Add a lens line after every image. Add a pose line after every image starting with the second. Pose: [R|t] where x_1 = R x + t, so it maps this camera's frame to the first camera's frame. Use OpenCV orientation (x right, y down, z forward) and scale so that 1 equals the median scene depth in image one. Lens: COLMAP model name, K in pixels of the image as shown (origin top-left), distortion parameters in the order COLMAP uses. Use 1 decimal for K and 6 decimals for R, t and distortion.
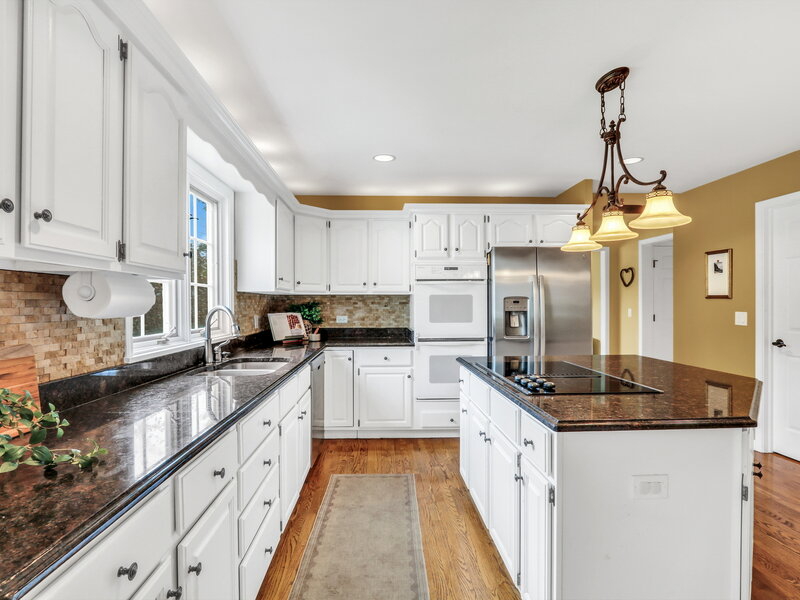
lens RADIAL K [[412.2, 0, 398.2], [0, 412.2, 303.9], [0, 0, 1]] dist [-0.014744, 0.000355]
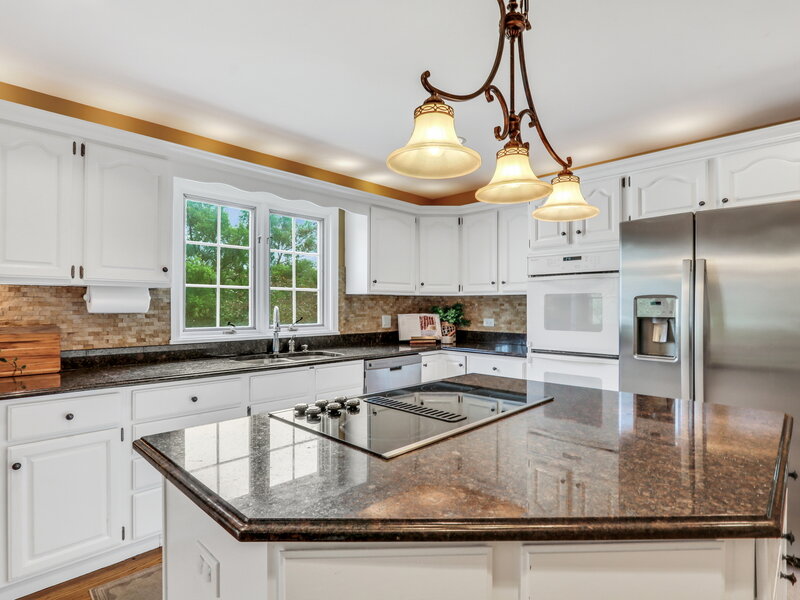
lens RADIAL K [[412.2, 0, 401.7], [0, 412.2, 302.7], [0, 0, 1]] dist [-0.014744, 0.000355]
pose [[0.685813, -0.001837, -0.727775, 0.458754], [-0.003236, 0.999979, -0.005573, -0.000480], [0.727770, 0.006177, 0.685793, 0.264656]]
